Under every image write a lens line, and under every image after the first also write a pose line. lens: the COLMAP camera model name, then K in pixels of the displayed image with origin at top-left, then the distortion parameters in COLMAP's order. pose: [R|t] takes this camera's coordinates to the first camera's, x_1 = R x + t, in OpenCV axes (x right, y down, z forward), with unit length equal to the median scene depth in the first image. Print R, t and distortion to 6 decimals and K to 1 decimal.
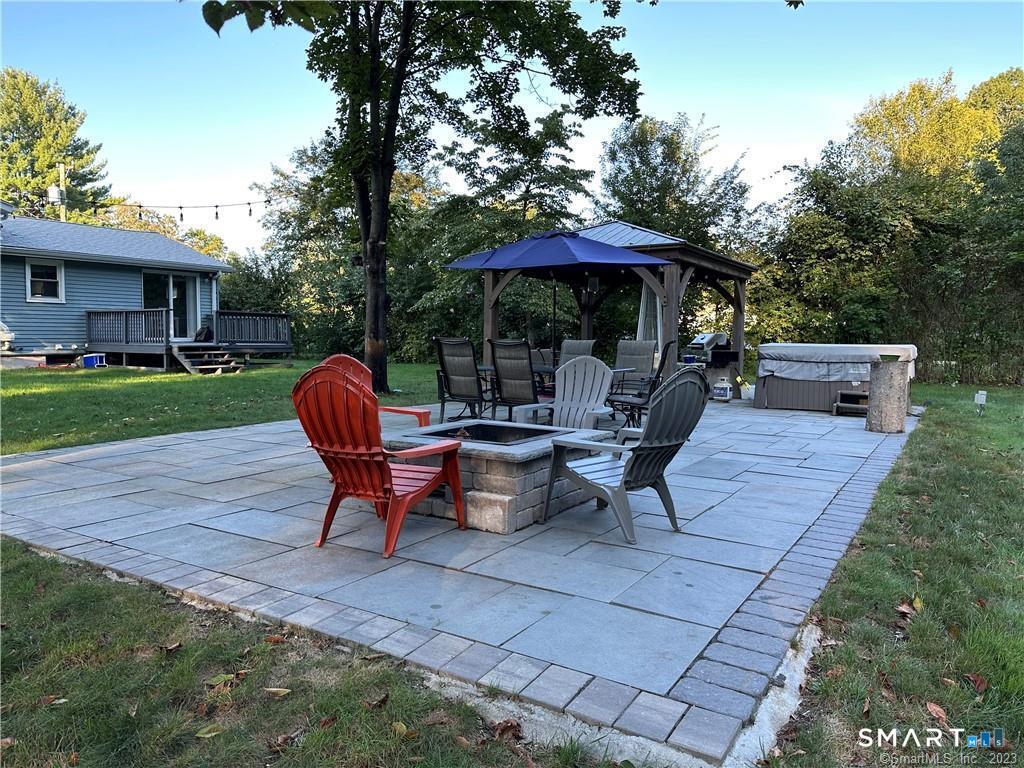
lens RADIAL K [[714.1, 0, 510.8], [0, 714.1, 386.4], [0, 0, 1]] dist [0.020411, -0.021376]
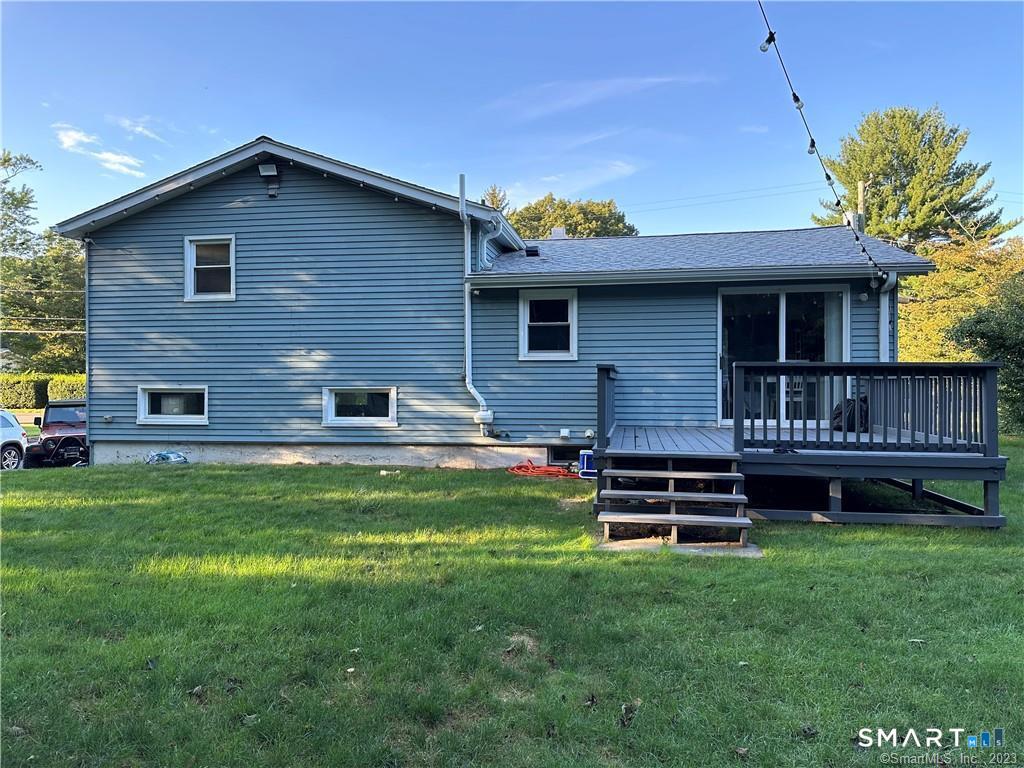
lens RADIAL K [[714.1, 0, 506.1], [0, 714.1, 388.0], [0, 0, 1]] dist [0.020411, -0.021376]
pose [[0.390065, -0.000904, -0.920787, -0.097091], [-0.065562, 0.997434, -0.028753, -0.066718], [0.918450, 0.071584, 0.389005, 0.665222]]
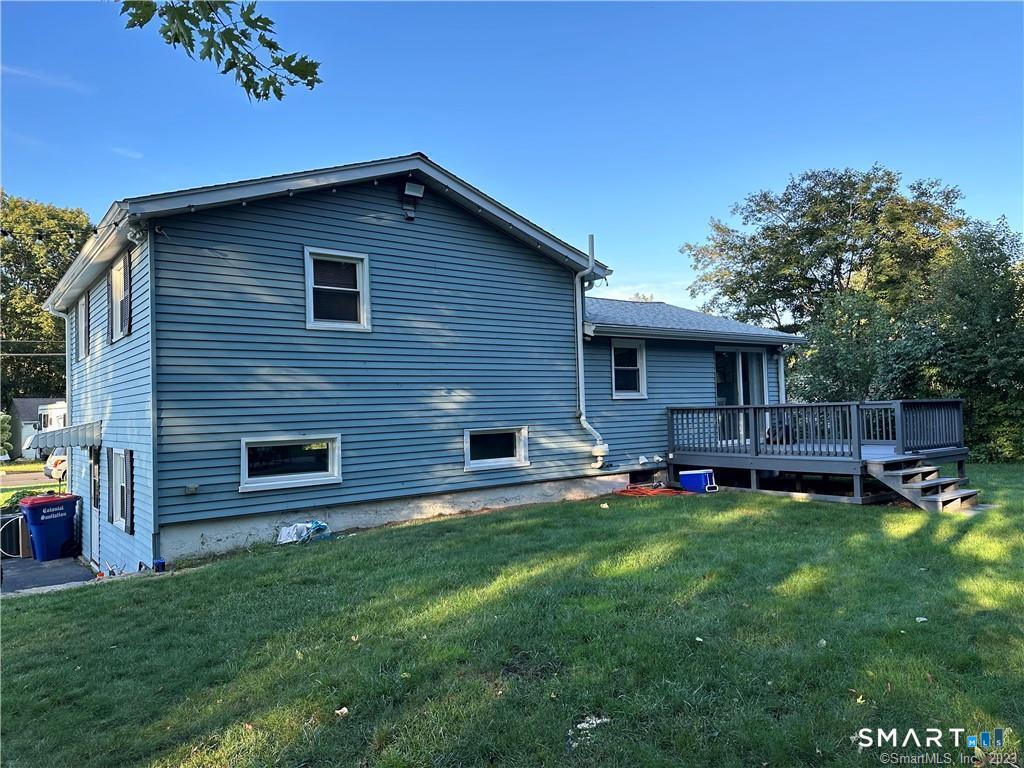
lens RADIAL K [[714.1, 0, 510.3], [0, 714.1, 382.8], [0, 0, 1]] dist [0.020411, -0.021376]
pose [[0.936457, -0.047295, -0.347581, -0.461461], [0.009310, 0.993871, -0.110152, -0.049780], [0.350660, 0.099917, 0.931157, 0.261613]]
